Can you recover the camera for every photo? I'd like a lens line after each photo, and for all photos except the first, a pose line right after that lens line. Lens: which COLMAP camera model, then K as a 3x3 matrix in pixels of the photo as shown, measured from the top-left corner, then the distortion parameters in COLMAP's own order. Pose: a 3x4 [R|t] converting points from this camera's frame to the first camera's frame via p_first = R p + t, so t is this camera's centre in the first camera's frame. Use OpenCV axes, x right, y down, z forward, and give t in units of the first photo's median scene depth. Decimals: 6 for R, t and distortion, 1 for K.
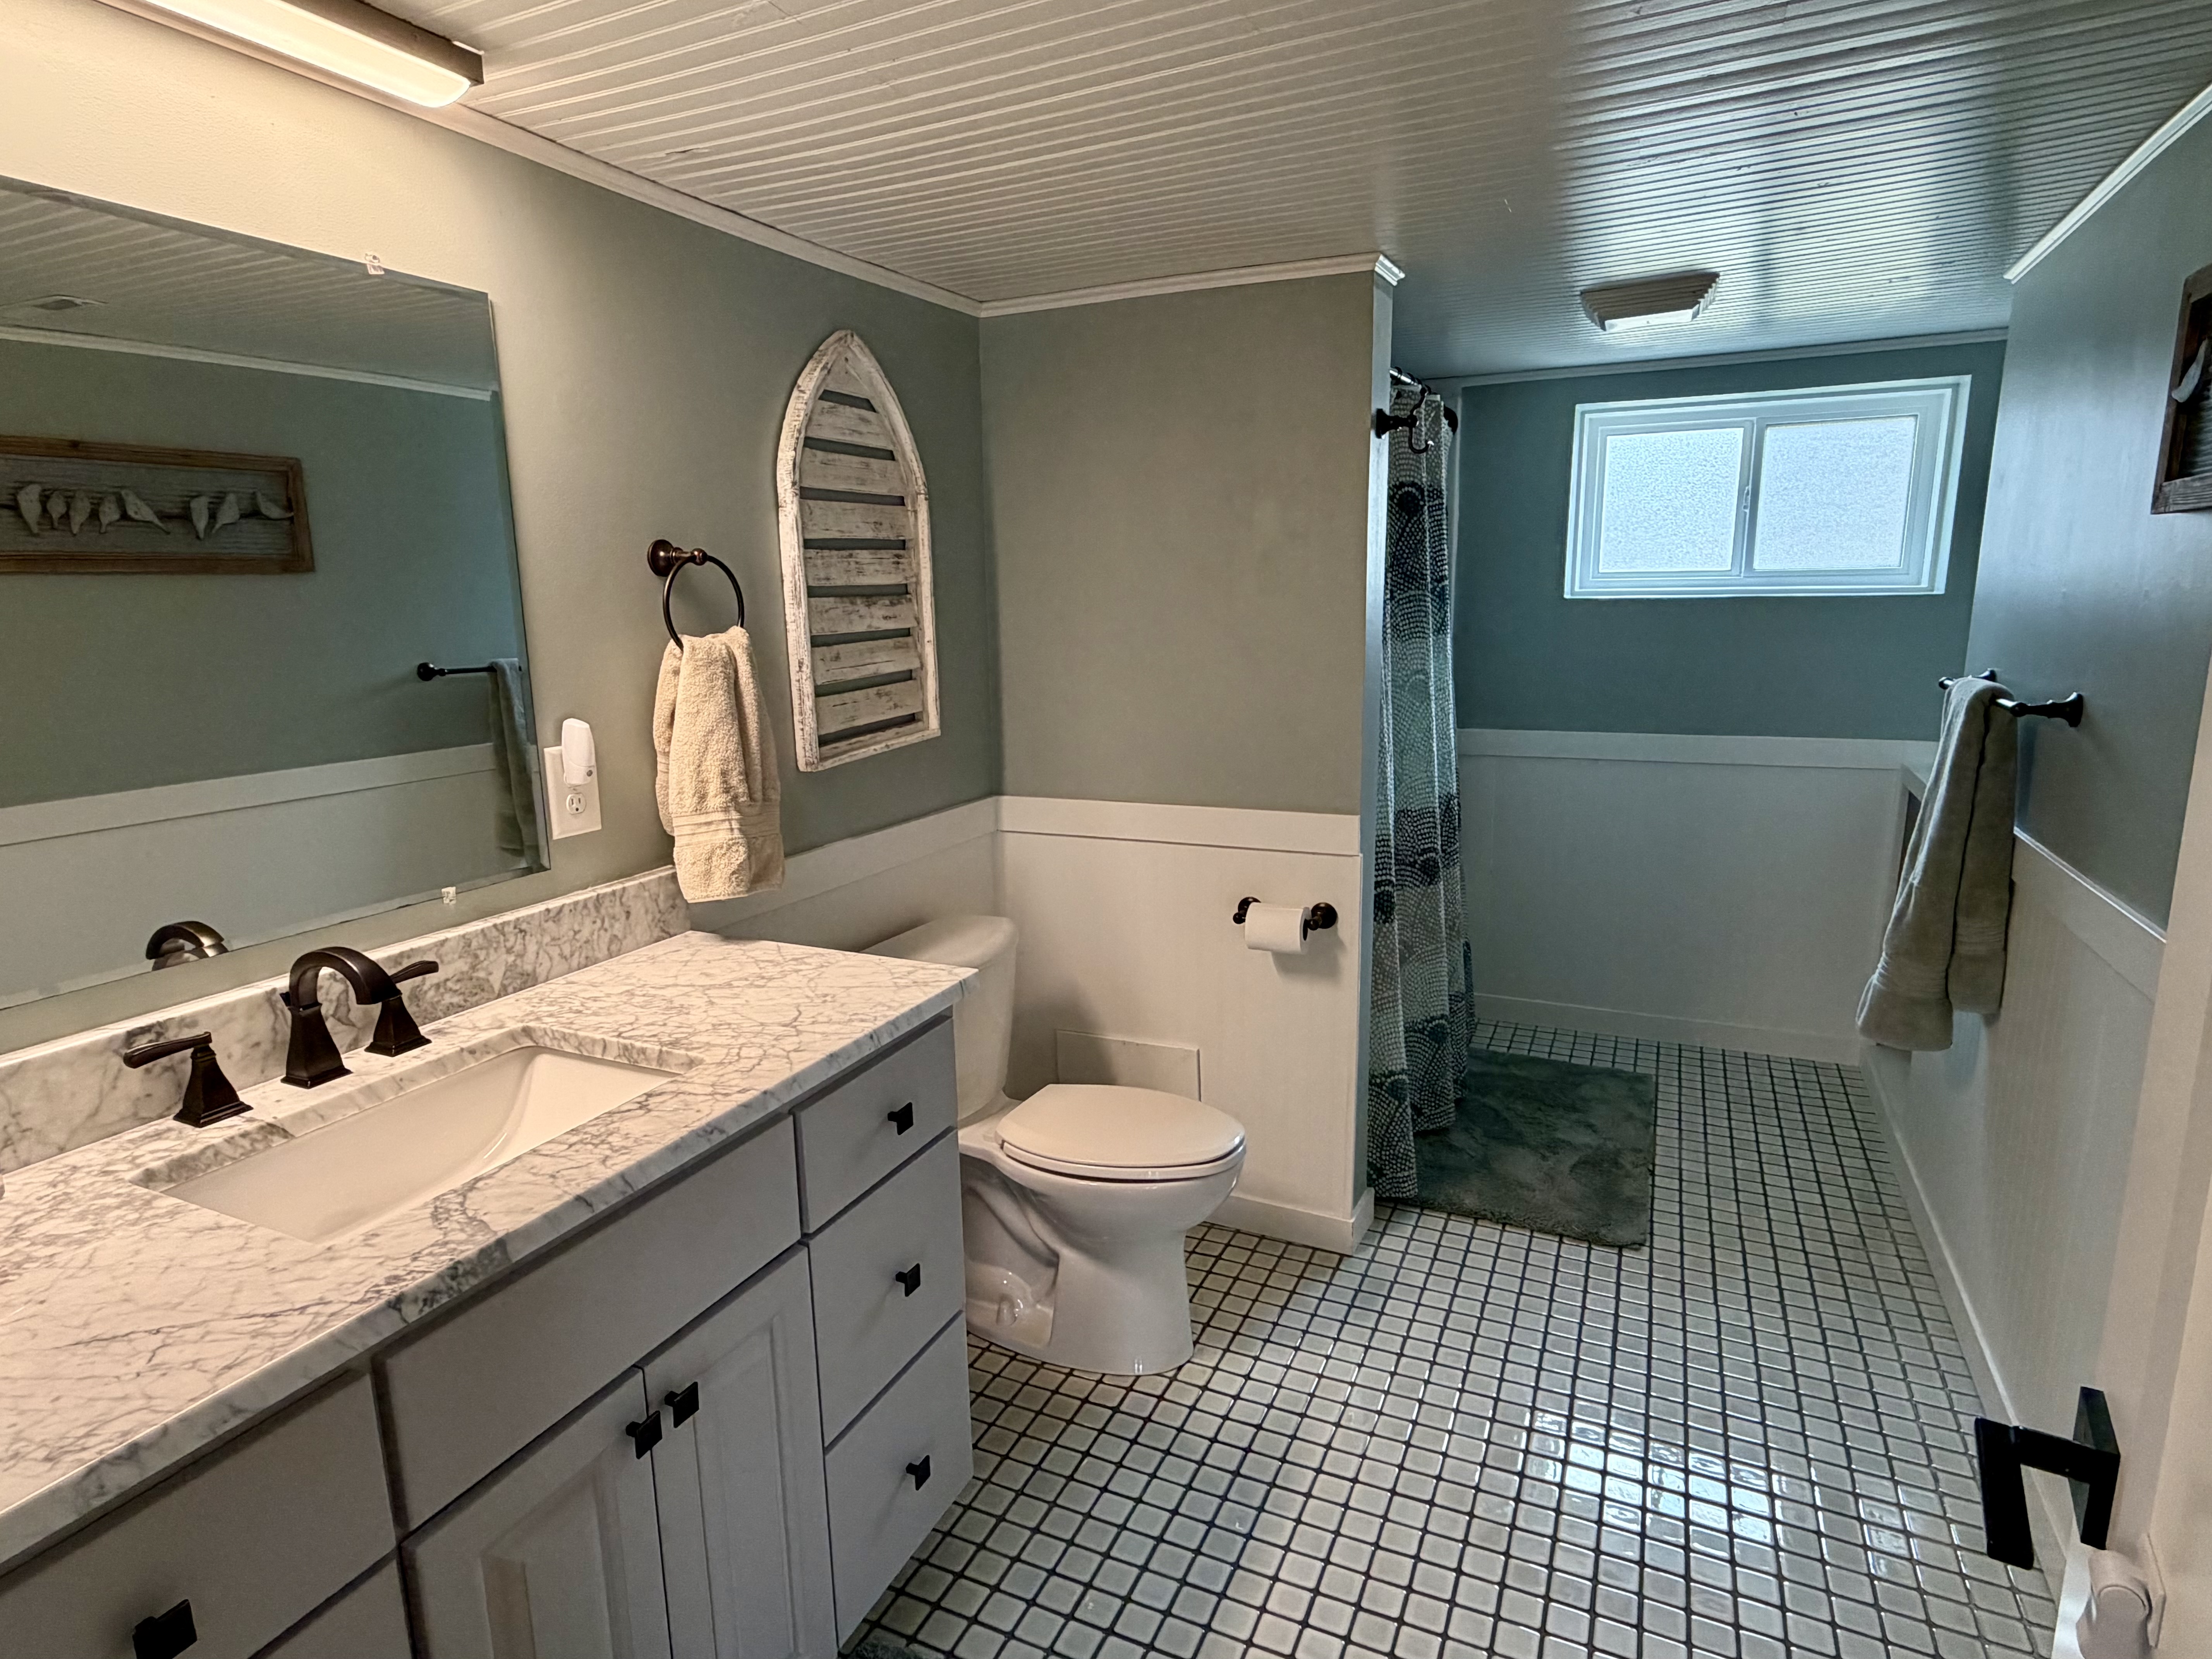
lens RADIAL K [[1256.4, 0, 1099.5], [0, 1256.4, 826.5], [0, 0, 1]] dist [0.004232, -0.001462]
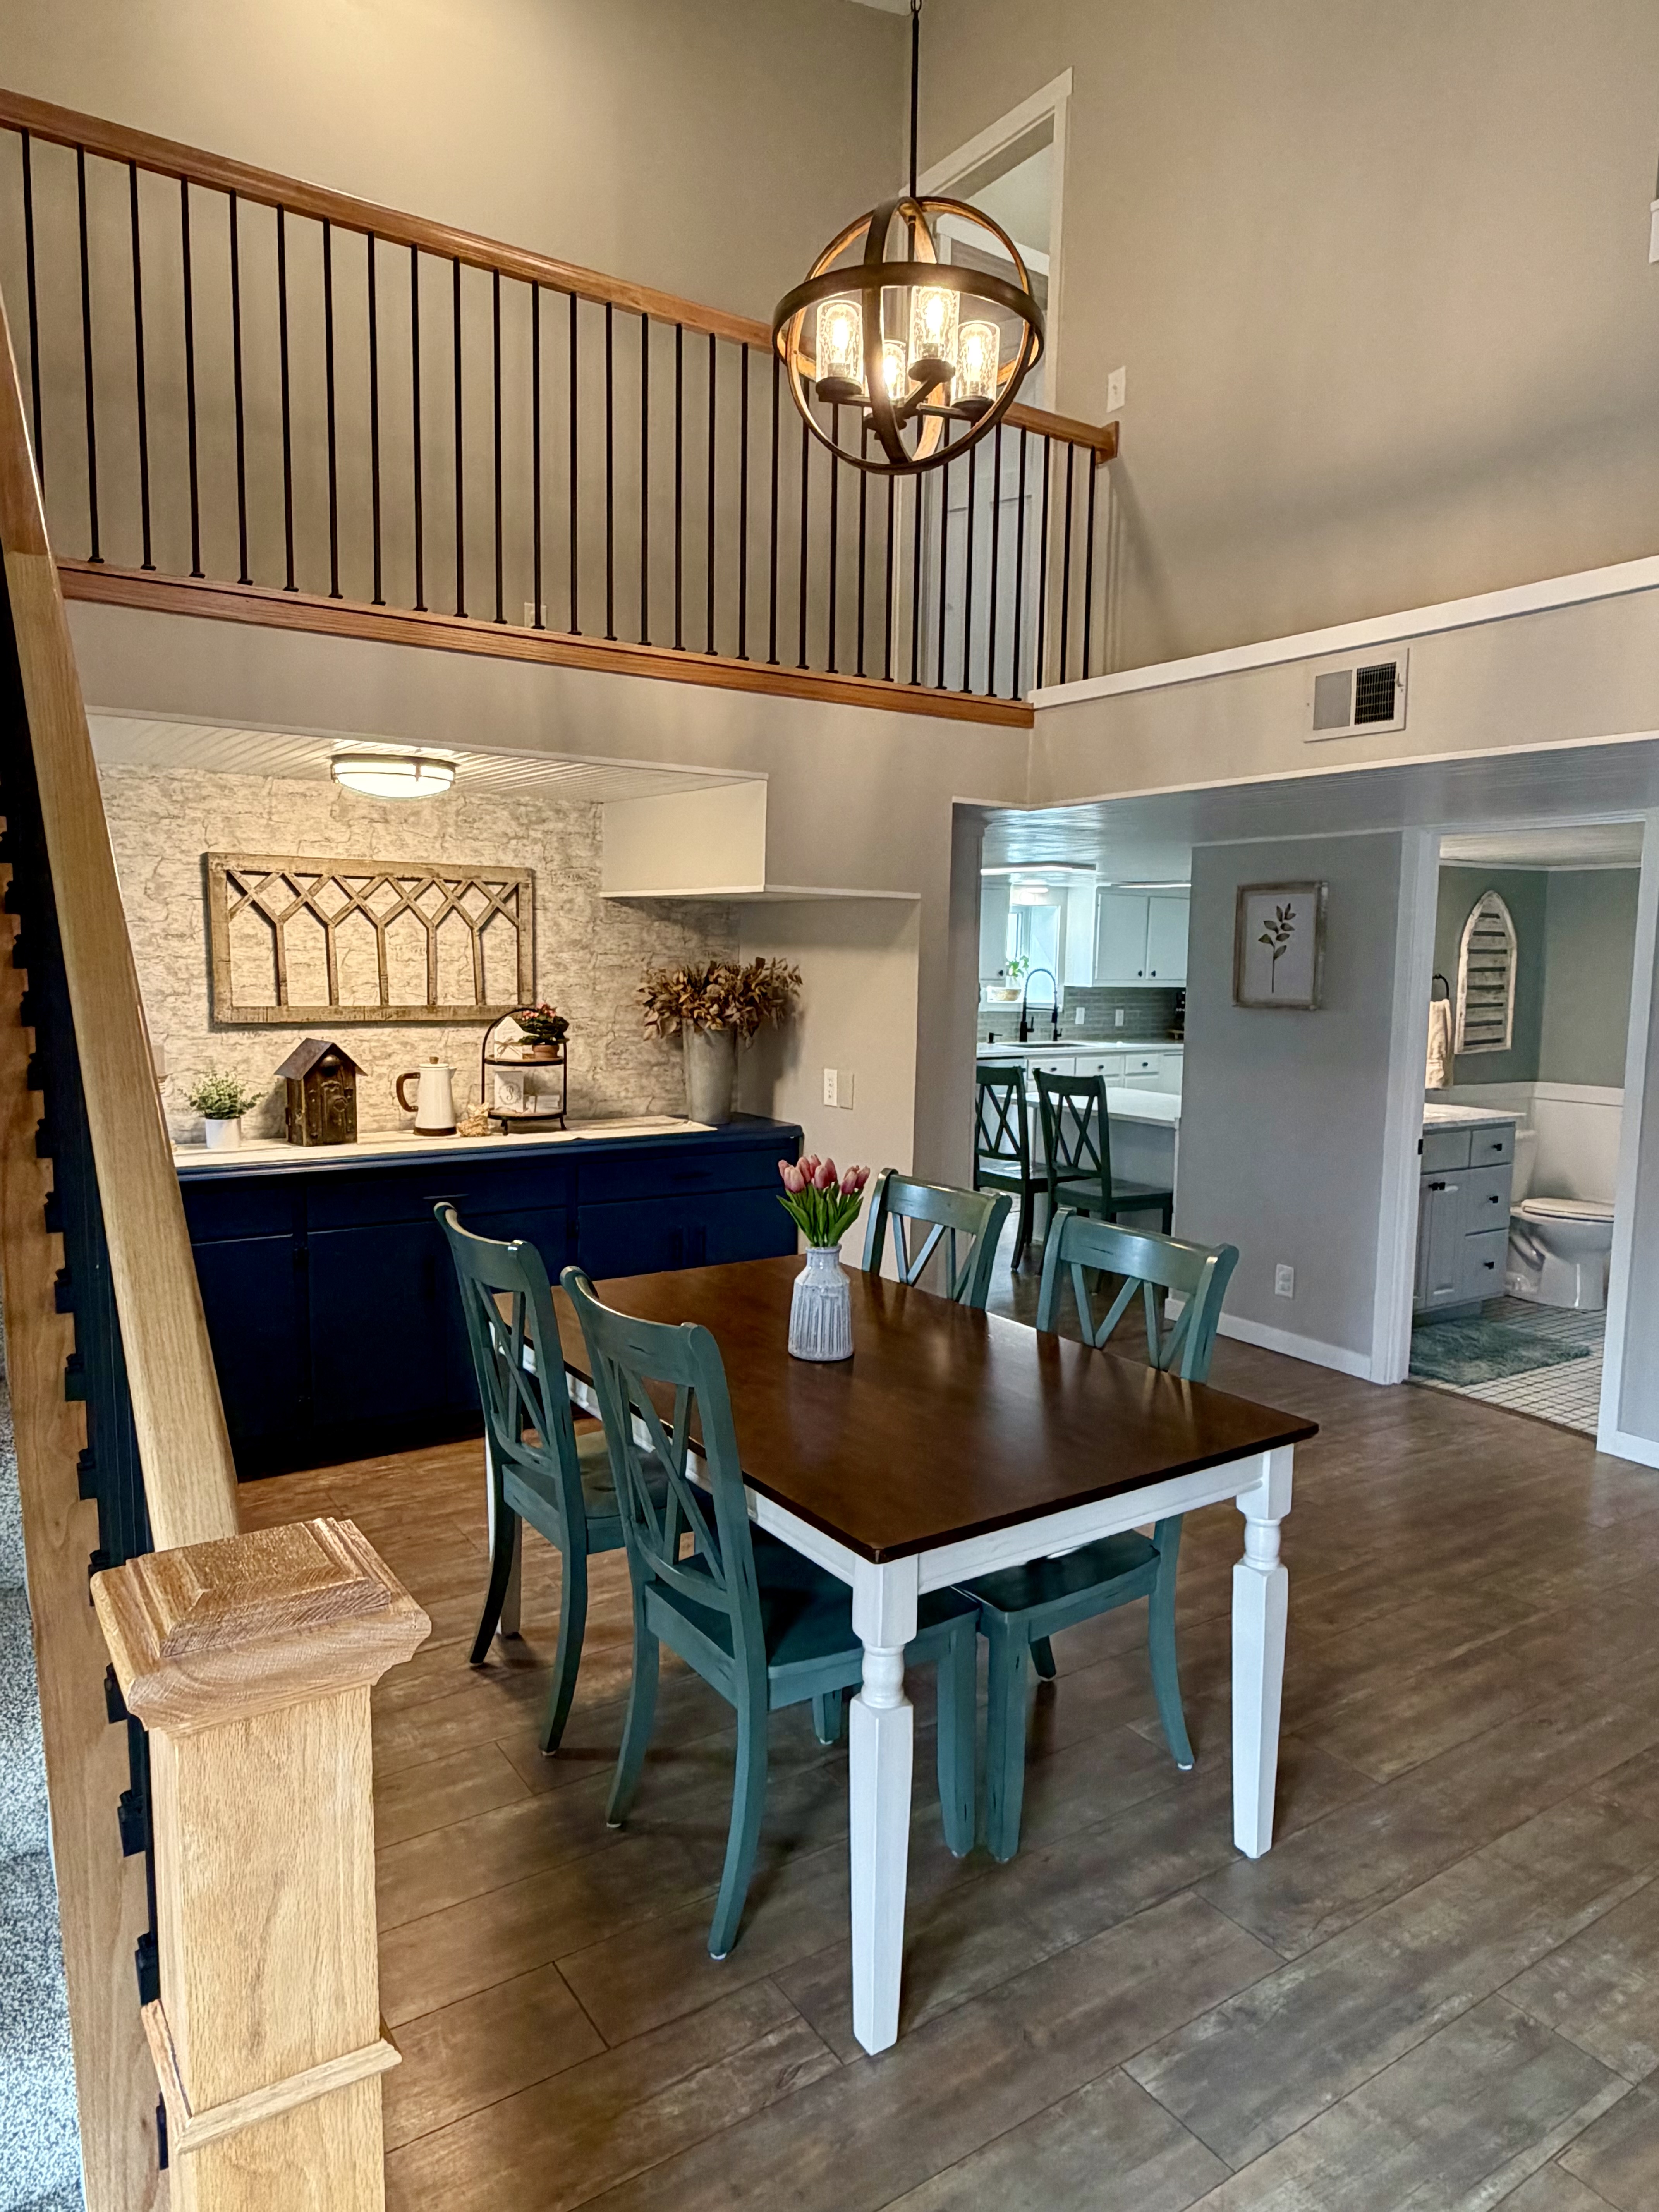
lens RADIAL K [[1397.7, 0, 824.5], [0, 1397.7, 1102.9], [0, 0, 1]] dist [-0.004276, 0.000218]
pose [[0.855524, 0.089427, -0.509982, 0.132398], [-0.130045, 0.990510, -0.044469, 0.356163], [0.501165, 0.104365, 0.859035, -2.149266]]
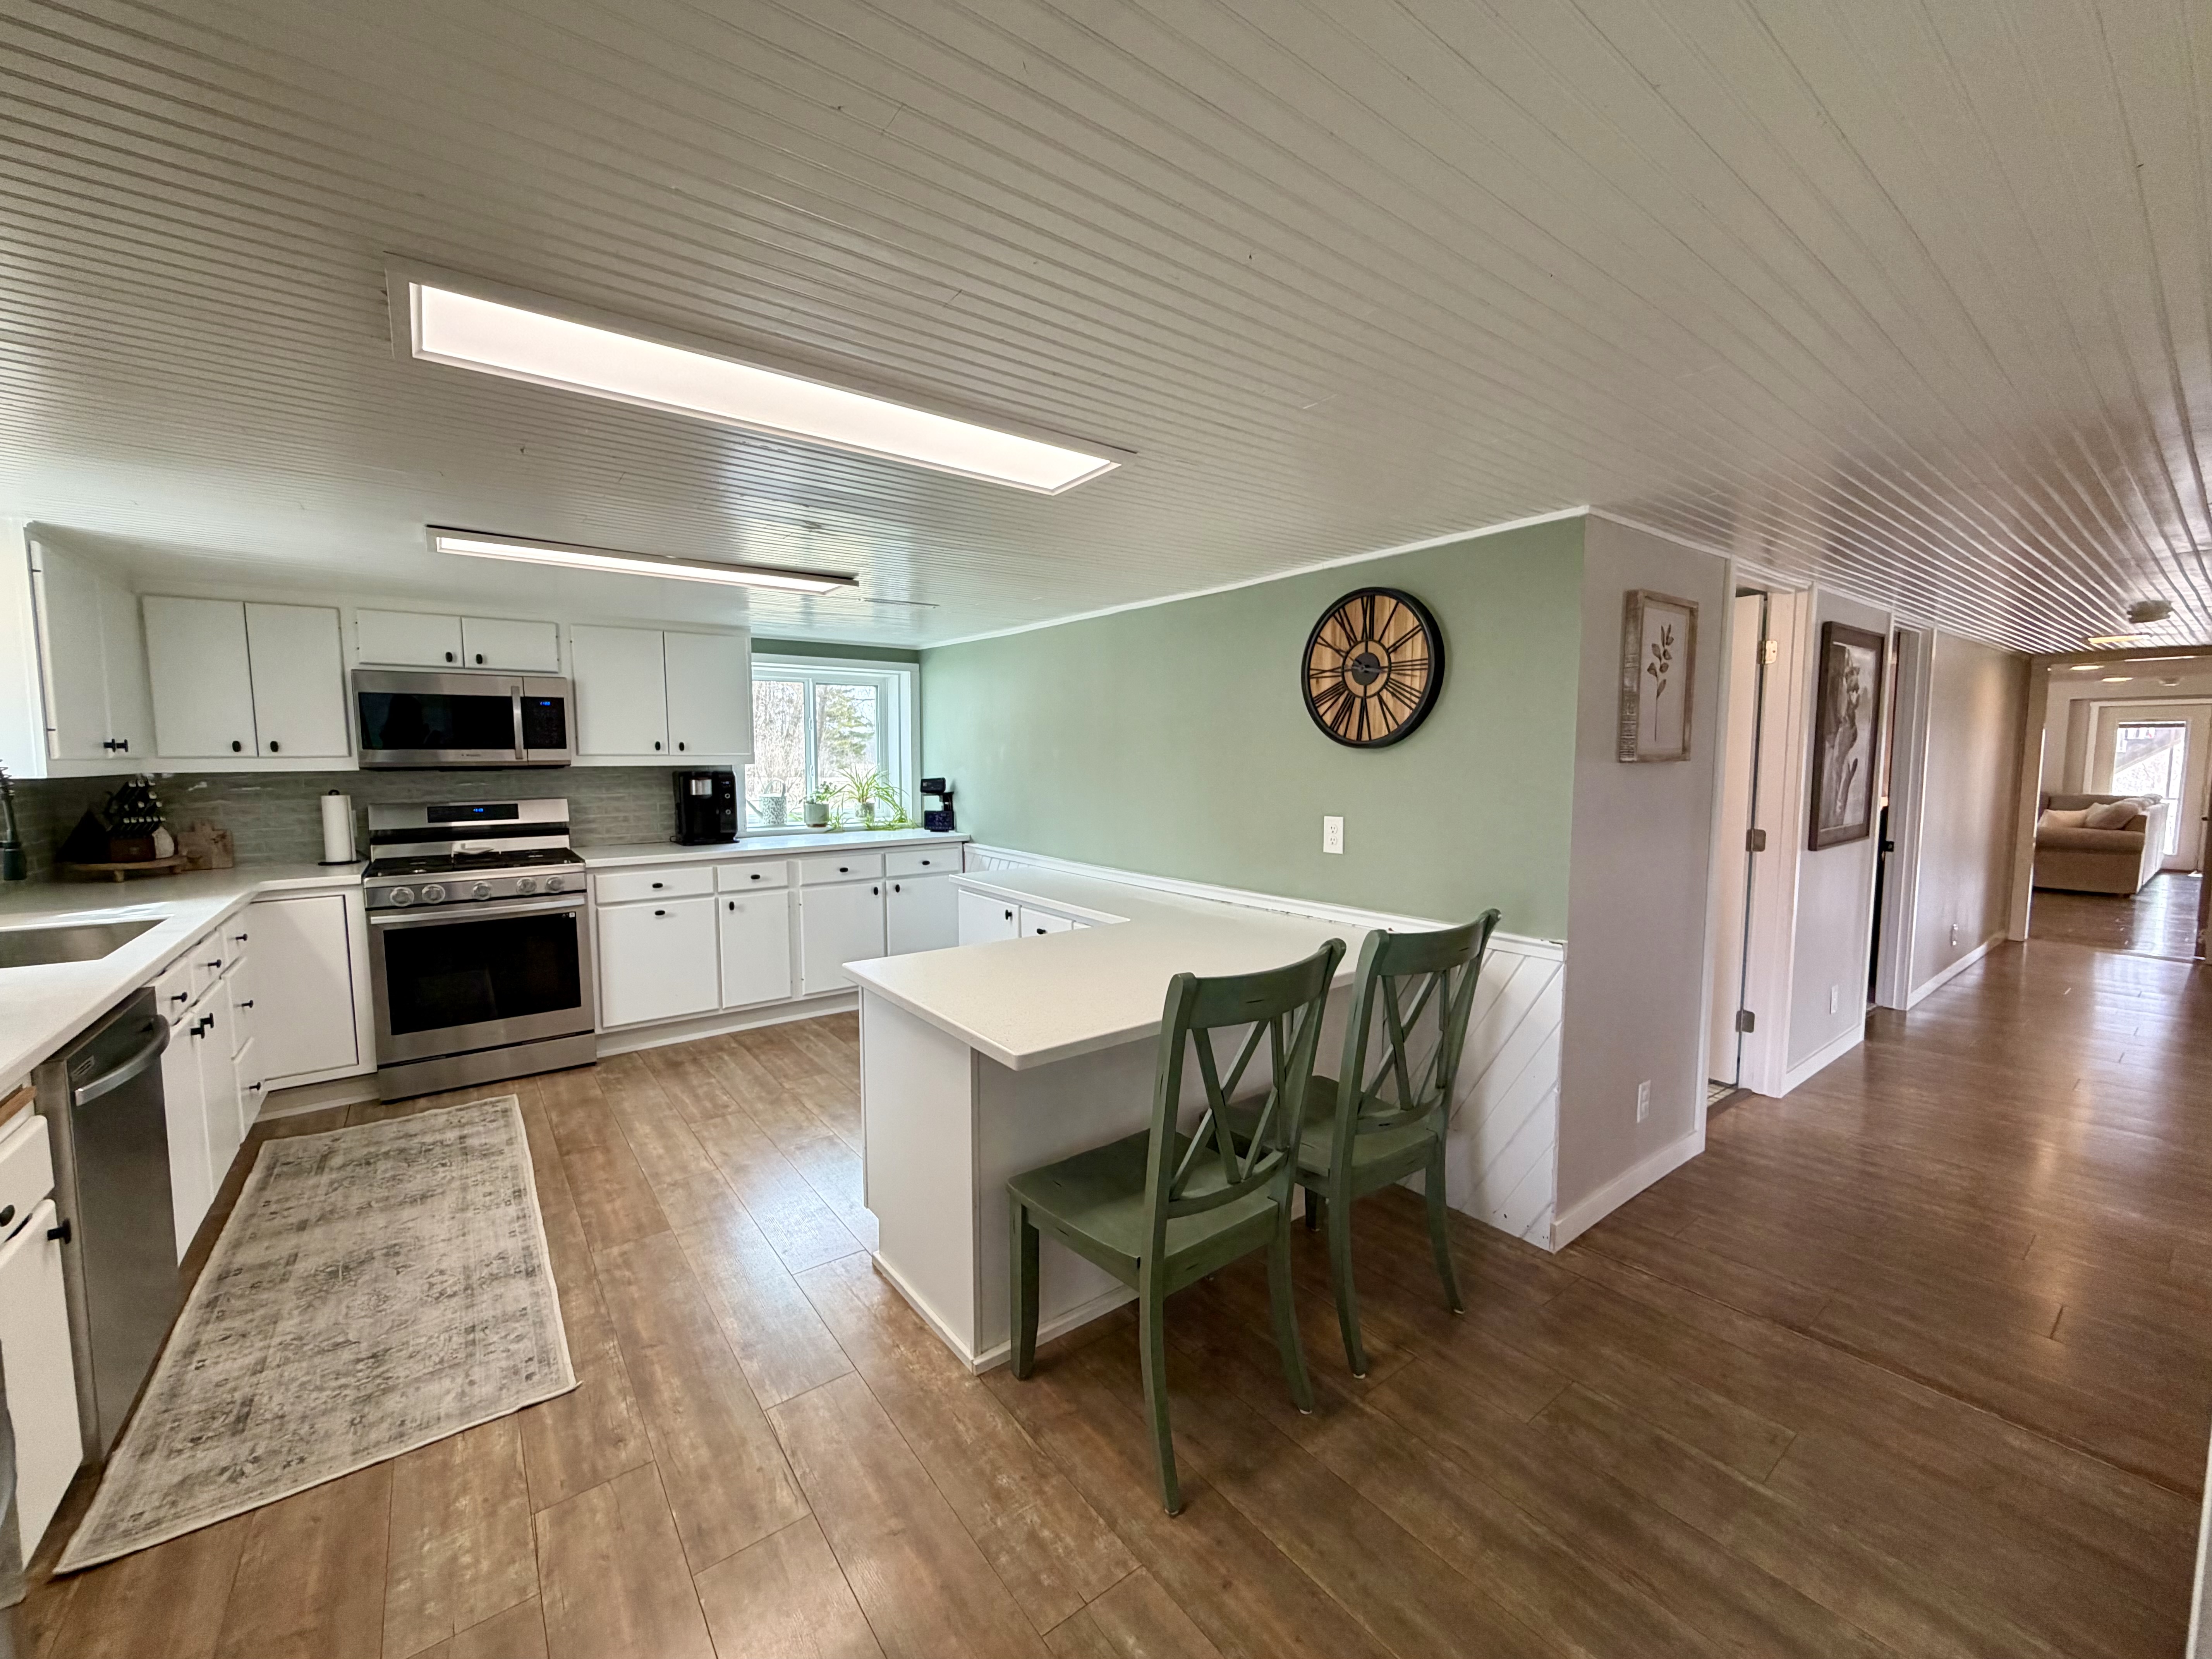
lens RADIAL K [[885.7, 0, 1096.3], [0, 885.7, 827.1], [0, 0, 1]] dist [-0.001020, 0.000844]
pose [[0.461809, -0.055350, 0.885251, -1.782339], [0.161663, 0.986586, -0.022648, -0.014693], [-0.872123, 0.153571, 0.464562, 0.363217]]
